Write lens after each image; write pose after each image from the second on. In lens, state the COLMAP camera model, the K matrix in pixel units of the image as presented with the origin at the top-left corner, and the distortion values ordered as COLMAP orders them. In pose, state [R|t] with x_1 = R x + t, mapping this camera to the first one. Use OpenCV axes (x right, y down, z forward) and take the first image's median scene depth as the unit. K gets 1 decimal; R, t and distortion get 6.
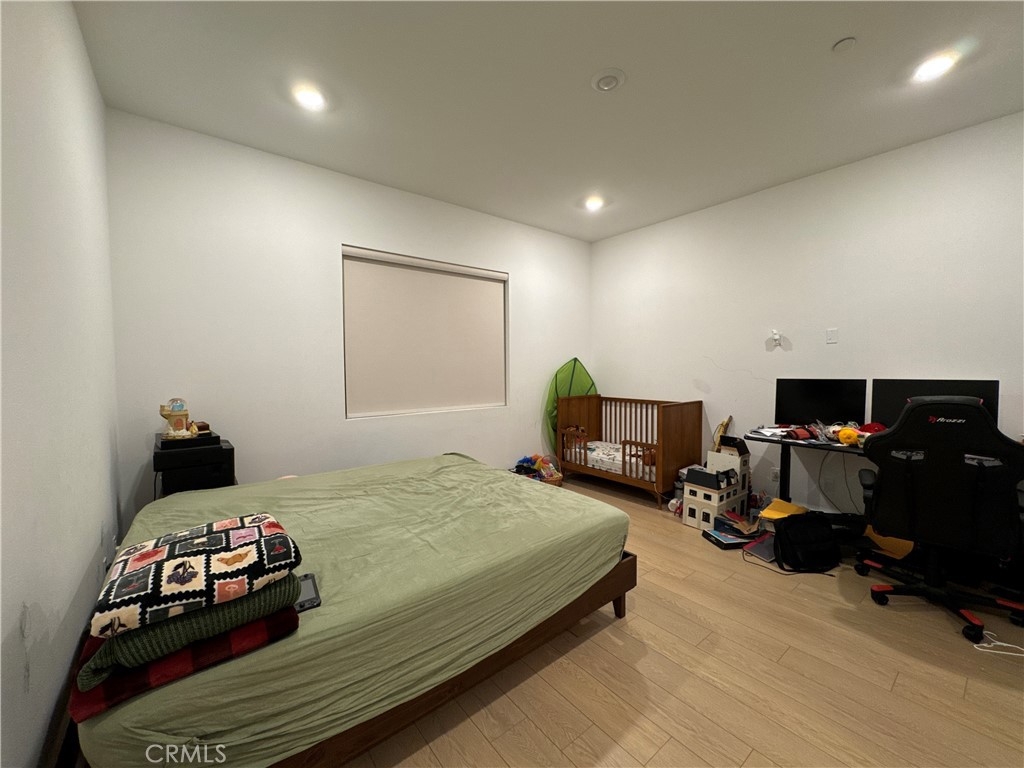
lens RADIAL K [[408.0, 0, 517.0], [0, 408.0, 377.3], [0, 0, 1]] dist [-0.005342, 0.001345]
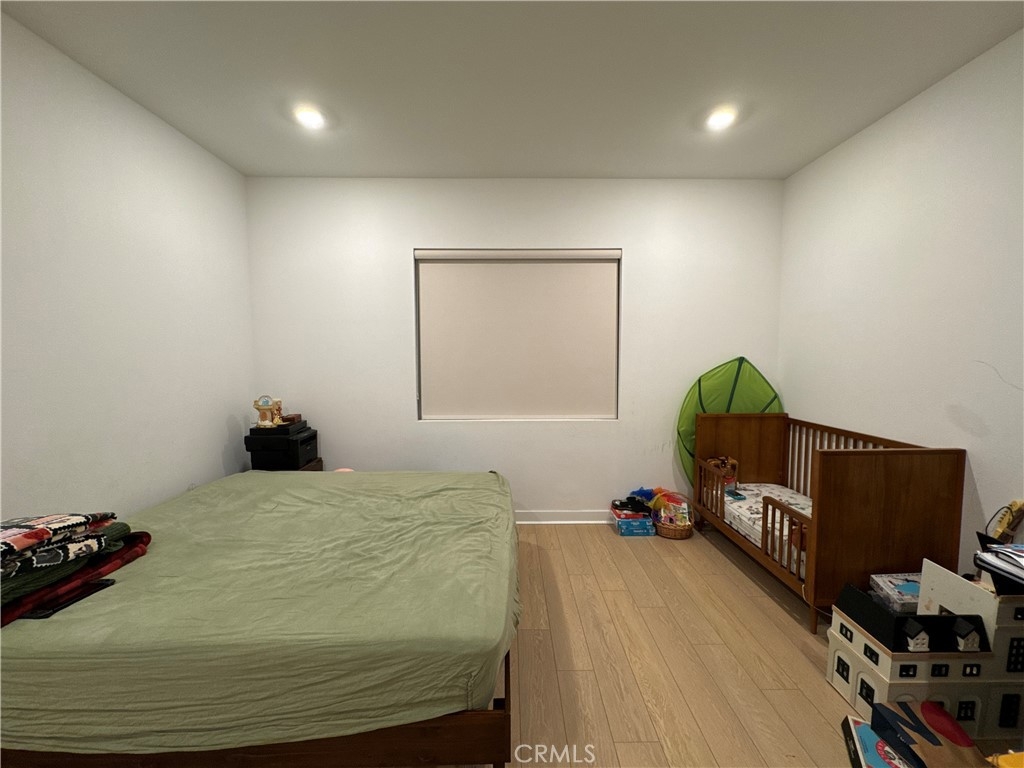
lens RADIAL K [[408.0, 0, 515.2], [0, 408.0, 382.9], [0, 0, 1]] dist [-0.005342, 0.001345]
pose [[0.784577, 0.042802, -0.618552, 0.402503], [-0.018771, 0.998797, 0.045304, -0.042937], [0.619747, -0.023934, 0.784437, 0.346623]]
